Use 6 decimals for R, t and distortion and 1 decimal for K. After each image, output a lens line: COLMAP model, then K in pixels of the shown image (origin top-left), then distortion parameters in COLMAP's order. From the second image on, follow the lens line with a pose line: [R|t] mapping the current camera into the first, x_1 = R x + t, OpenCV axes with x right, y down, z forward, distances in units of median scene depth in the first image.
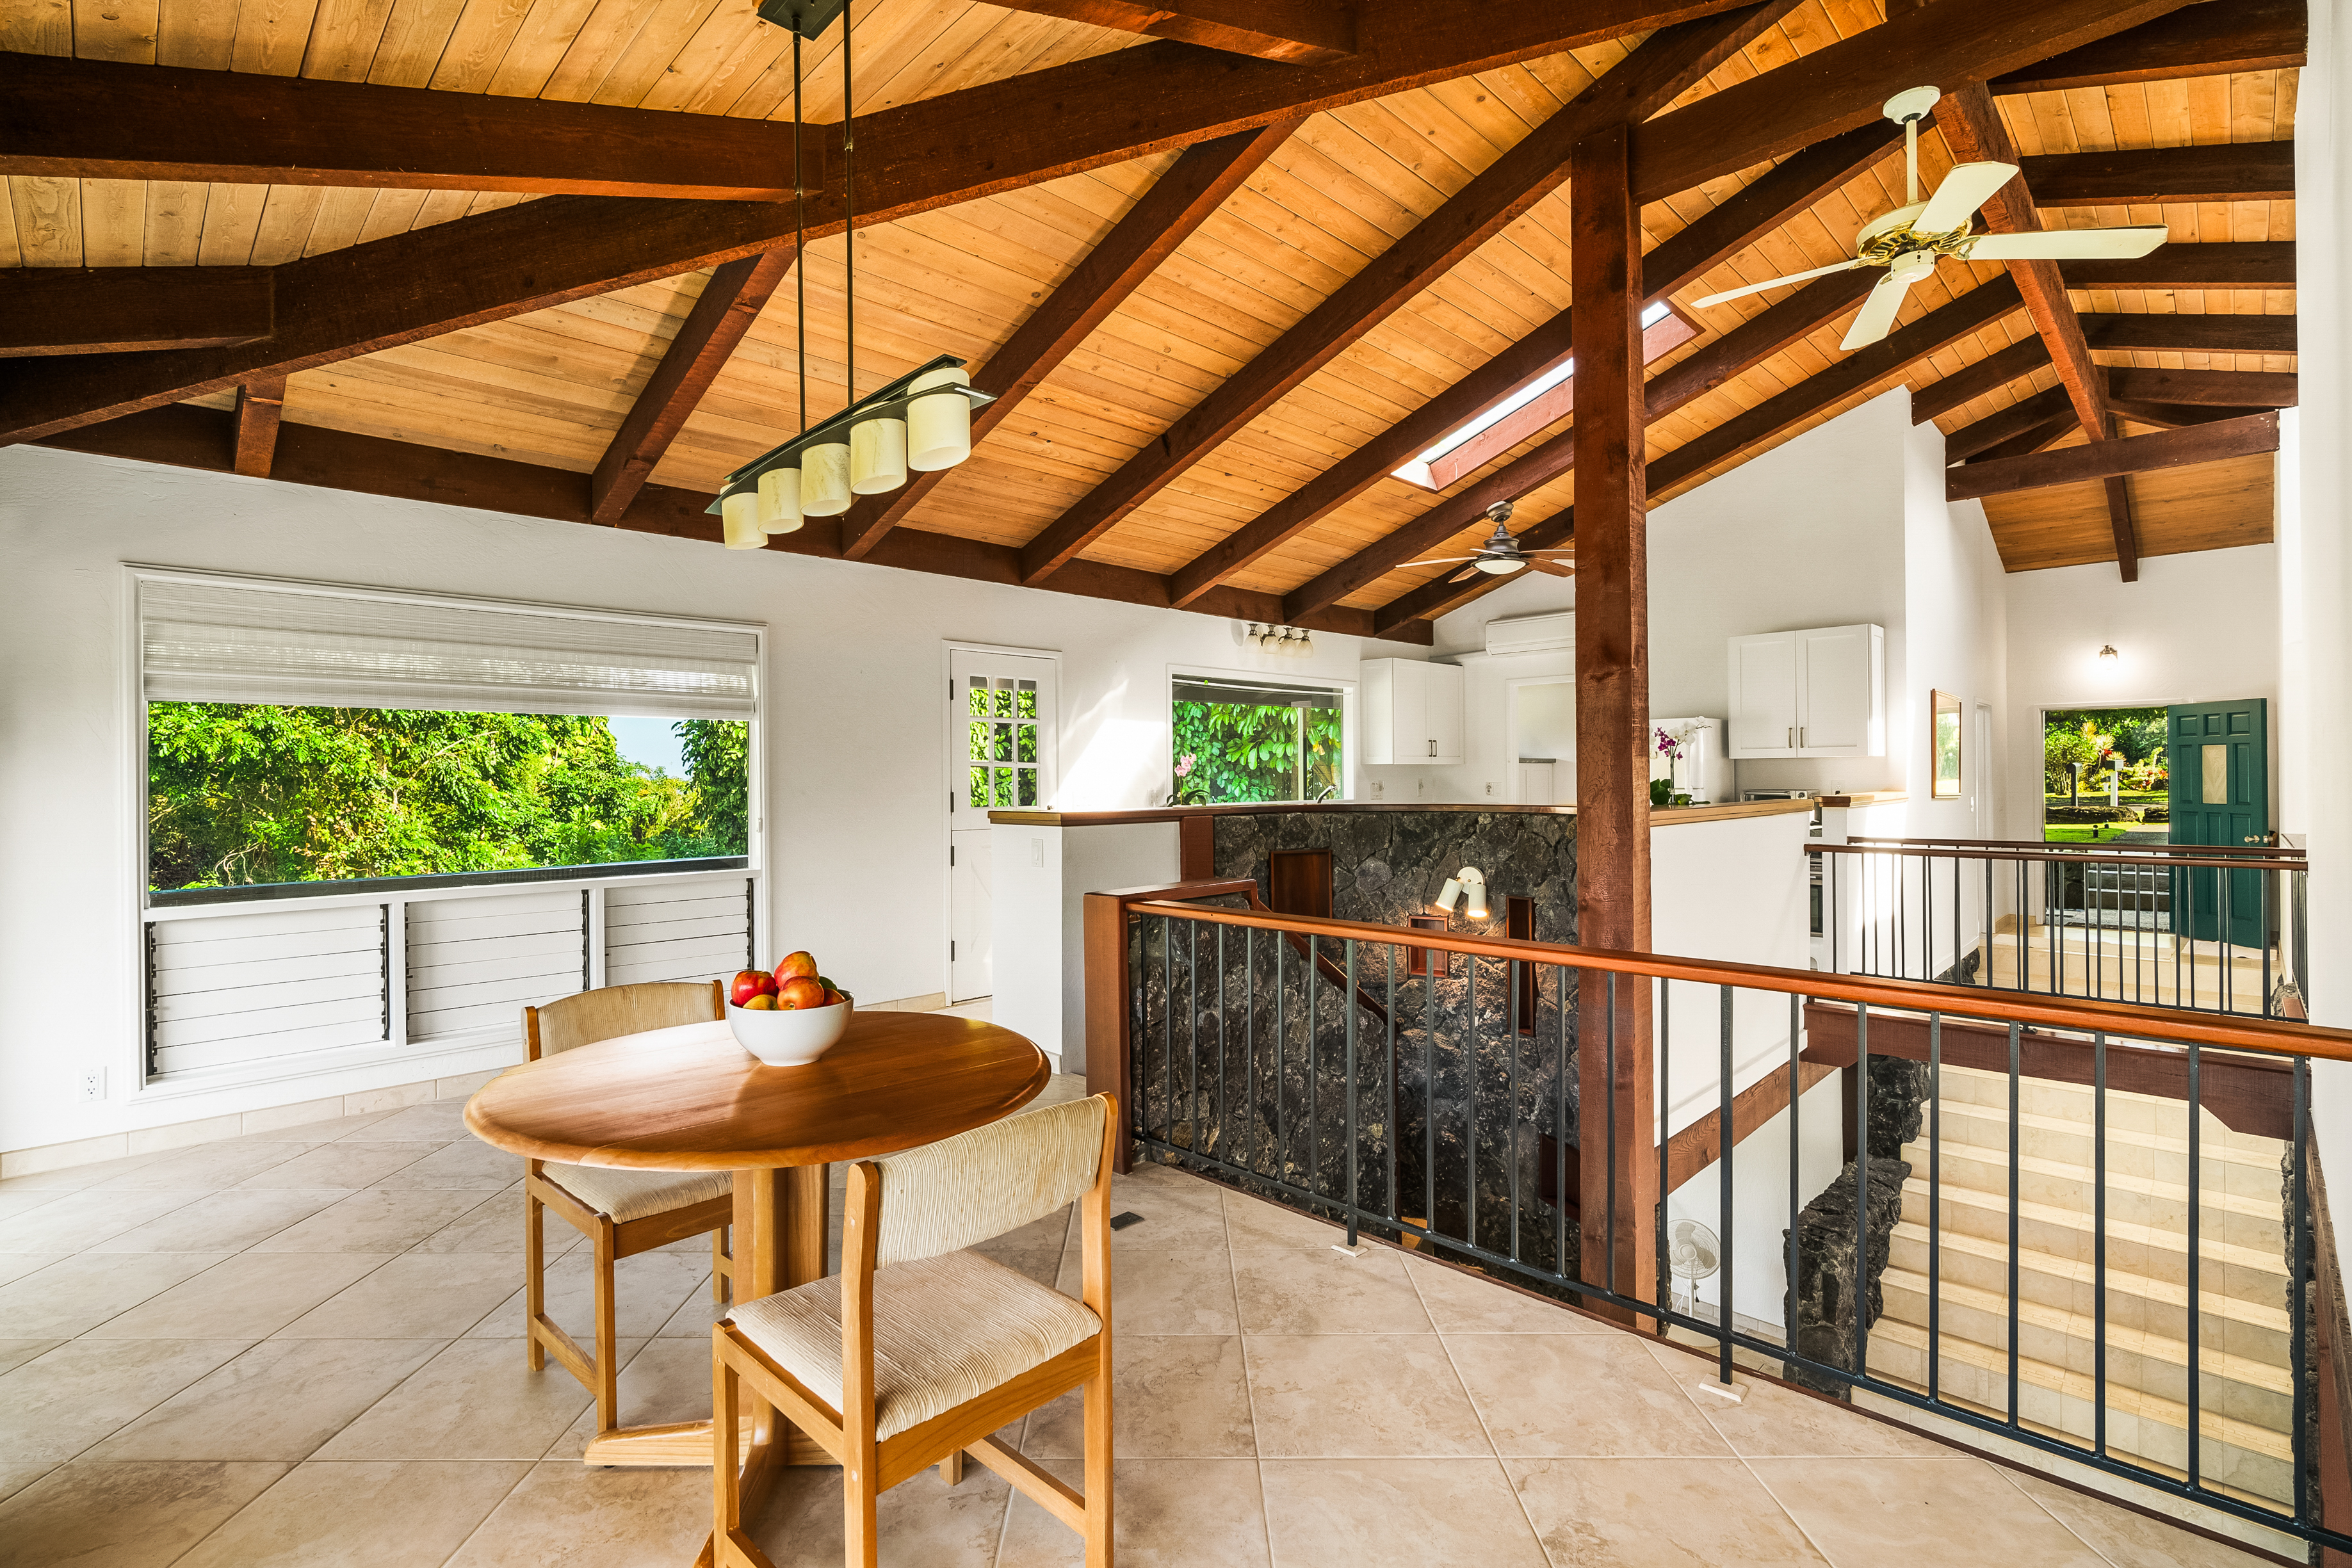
lens RADIAL K [[1080.1, 0, 1169.5], [0, 1080.1, 764.4], [0, 0, 1]] dist [-0.008632, 0.002000]
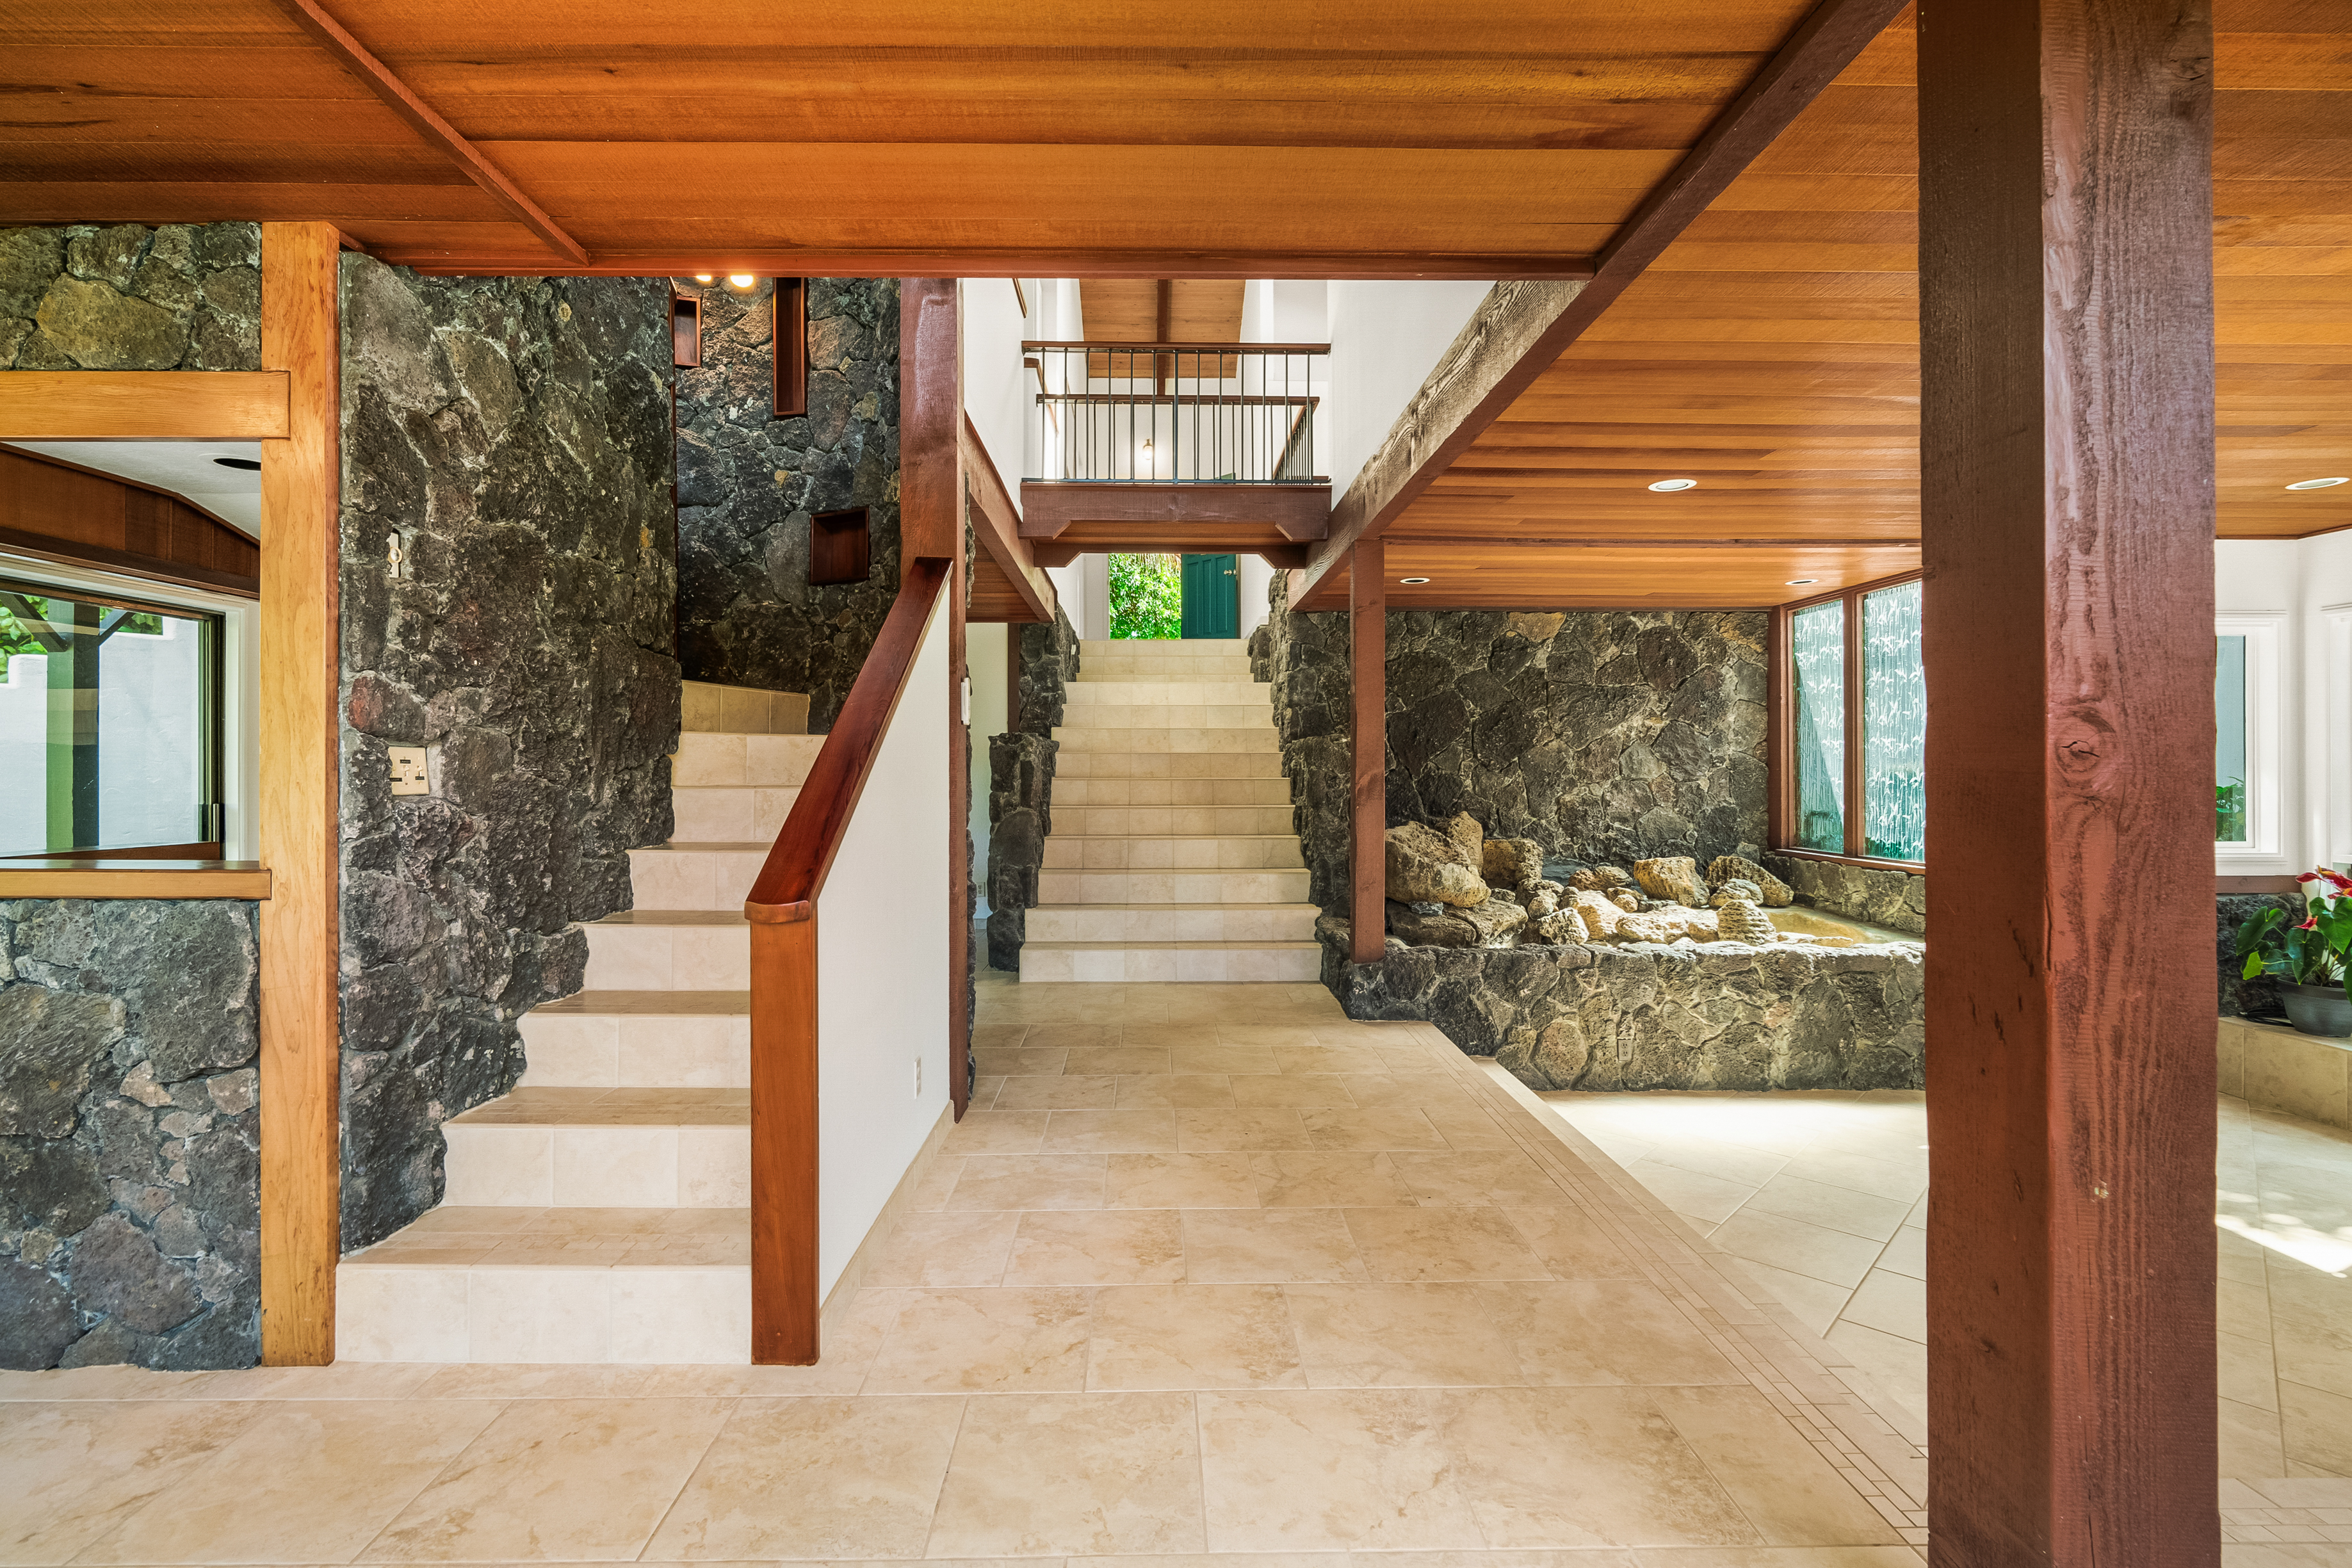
lens RADIAL K [[1080.1, 0, 1164.5], [0, 1080.1, 762.8], [0, 0, 1]] dist [-0.008632, 0.002000]
pose [[0.694014, 0.009845, 0.719894, -0.105624], [-0.009377, 0.999945, -0.004634, 0.518867], [-0.719901, -0.003534, 0.694068, 0.124185]]
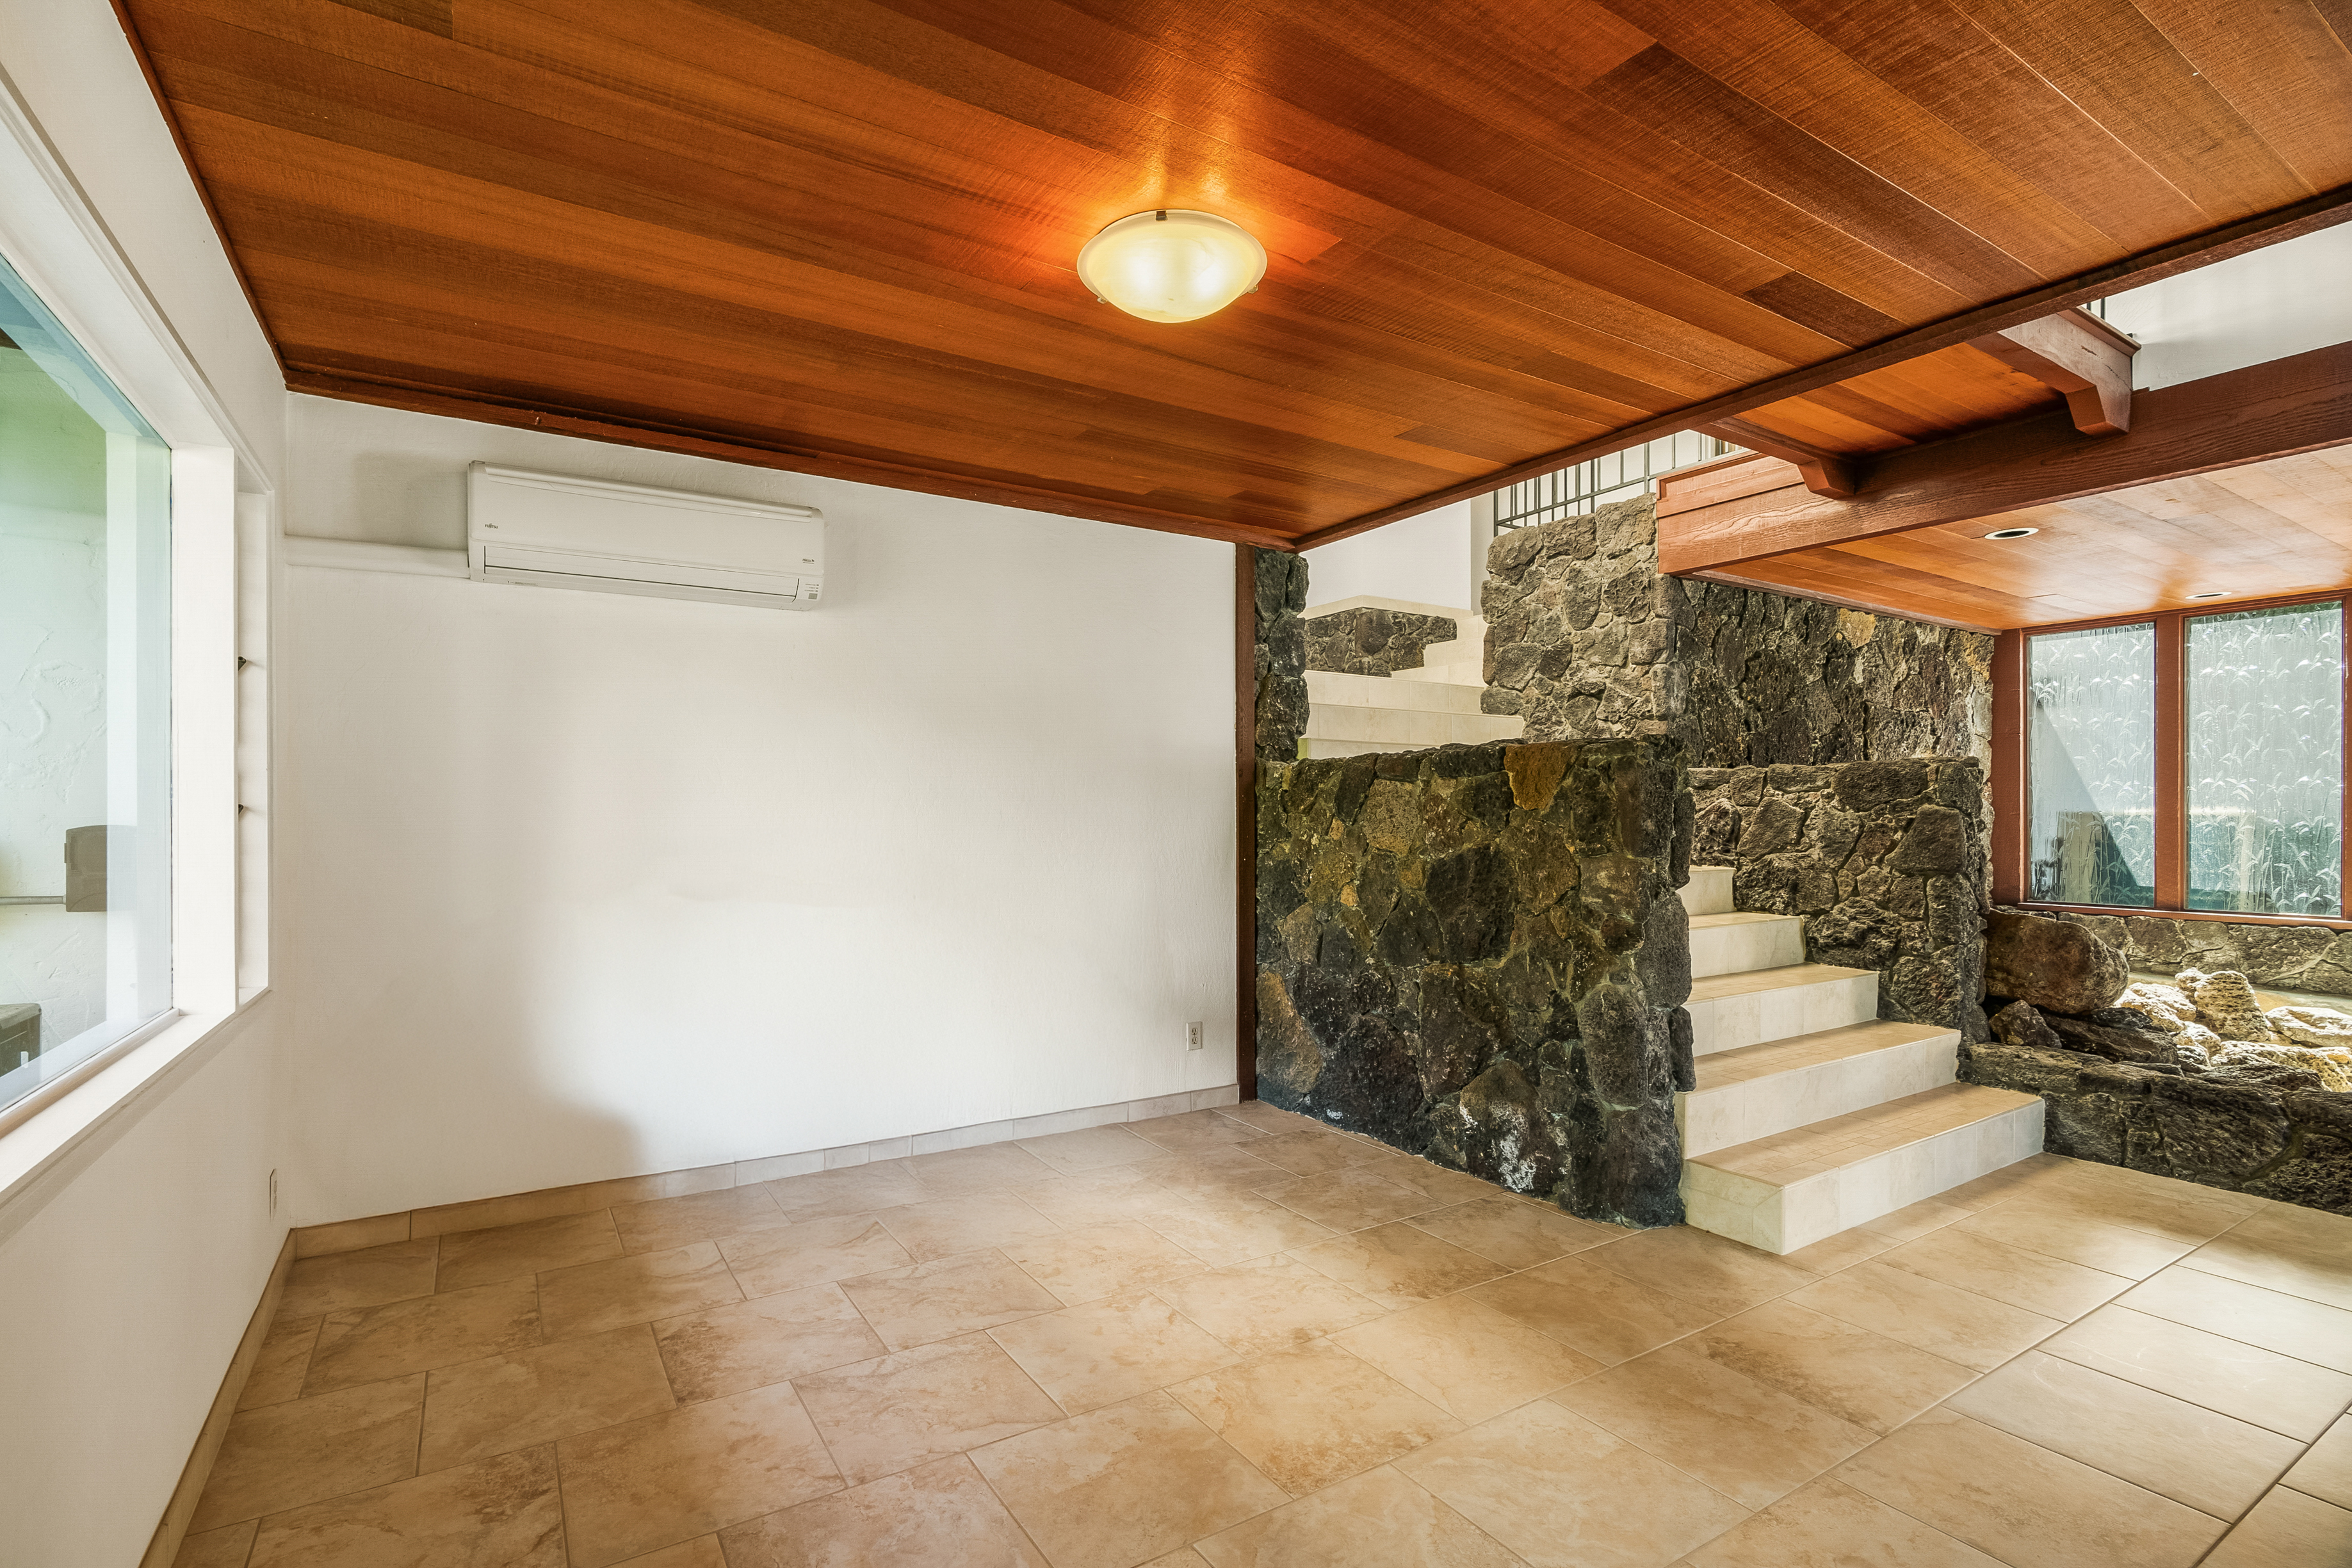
lens RADIAL K [[1080.1, 0, 1178.6], [0, 1080.1, 804.8], [0, 0, 1]] dist [-0.008632, 0.002000]
pose [[0.248533, 0.011448, 0.968556, 0.010738], [-0.010606, 0.999902, -0.009097, 0.527136], [-0.968565, -0.008012, 0.248631, 1.188717]]
